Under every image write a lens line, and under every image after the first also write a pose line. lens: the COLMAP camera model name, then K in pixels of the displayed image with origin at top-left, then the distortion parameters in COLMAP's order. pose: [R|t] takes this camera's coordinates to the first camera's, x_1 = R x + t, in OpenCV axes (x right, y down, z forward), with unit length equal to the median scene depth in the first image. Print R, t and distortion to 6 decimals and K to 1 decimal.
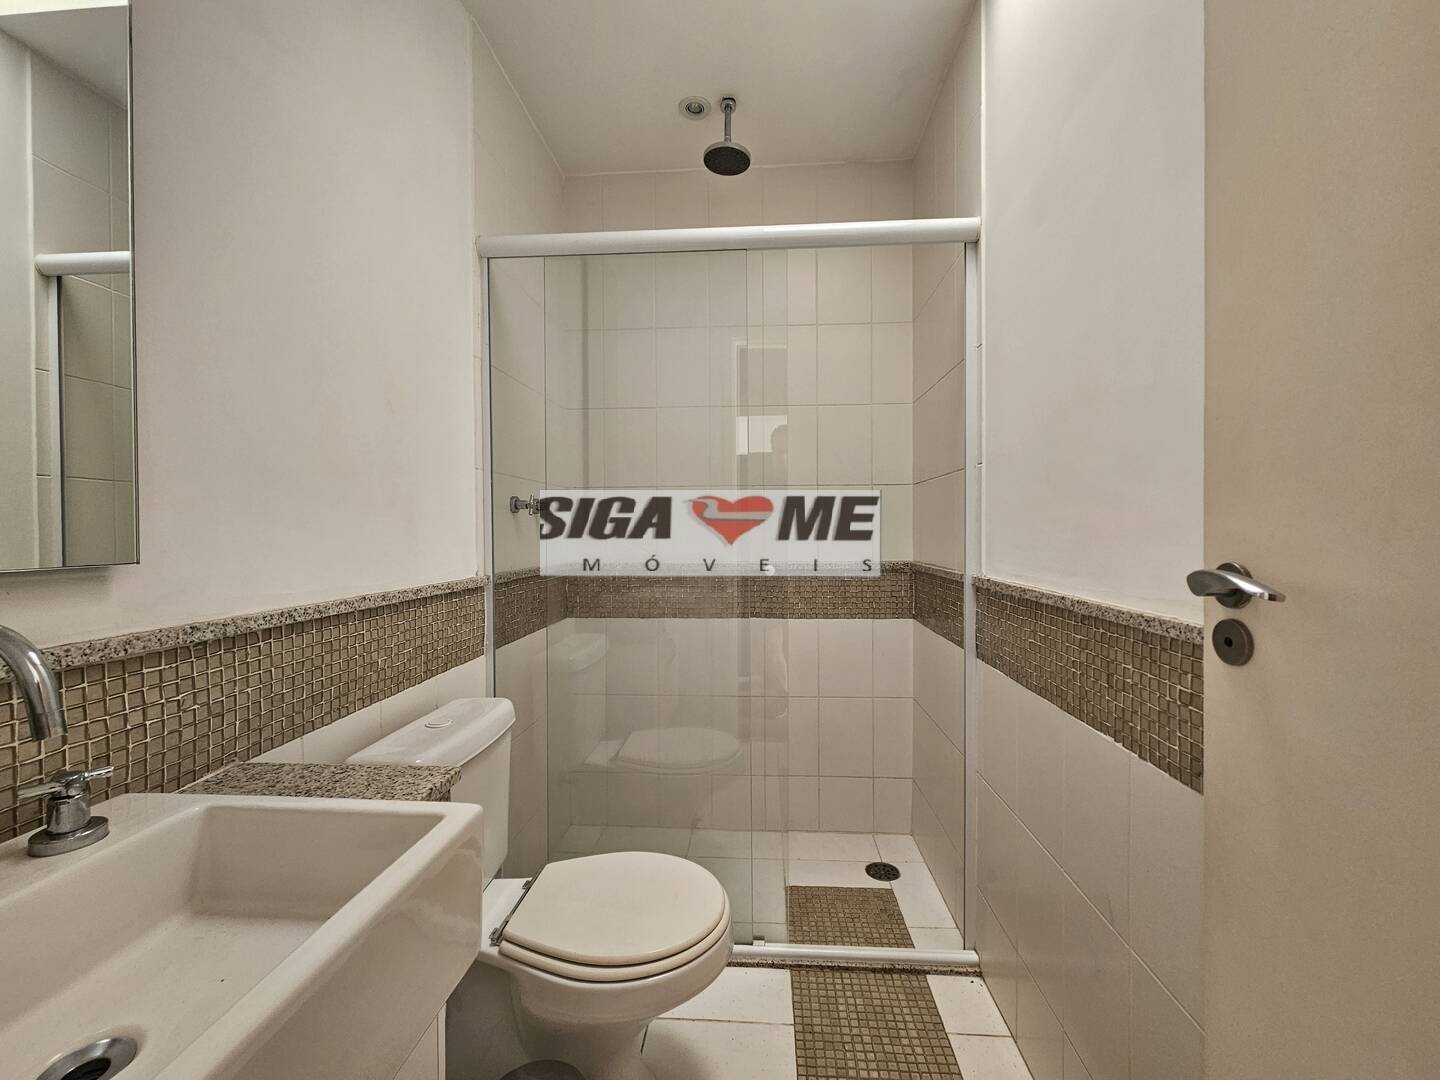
lens RADIAL K [[594.8, 0, 726.2], [0, 594.8, 536.2], [0, 0, 1]] dist [-0.001121, 0.001412]
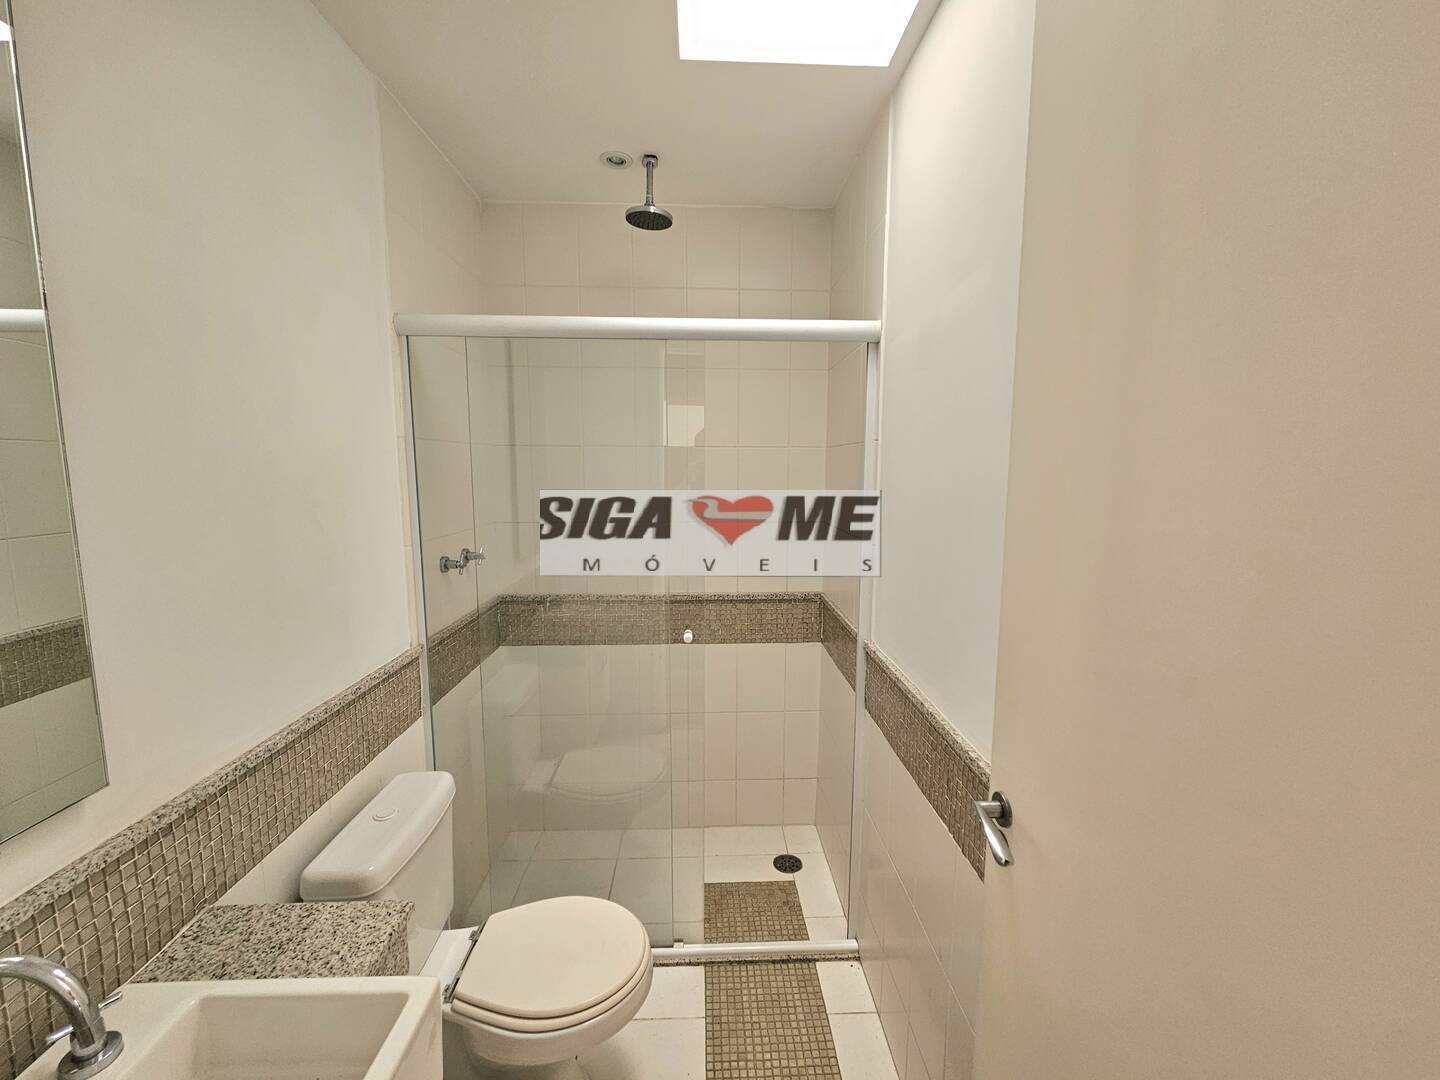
lens RADIAL K [[594.8, 0, 726.2], [0, 594.8, 536.2], [0, 0, 1]] dist [-0.001121, 0.001412]
pose [[0.994285, -0.003714, 0.106693, 0.028852], [-0.008106, 0.993884, 0.110132, -0.278557], [-0.106449, -0.110368, 0.988174, -0.093682]]
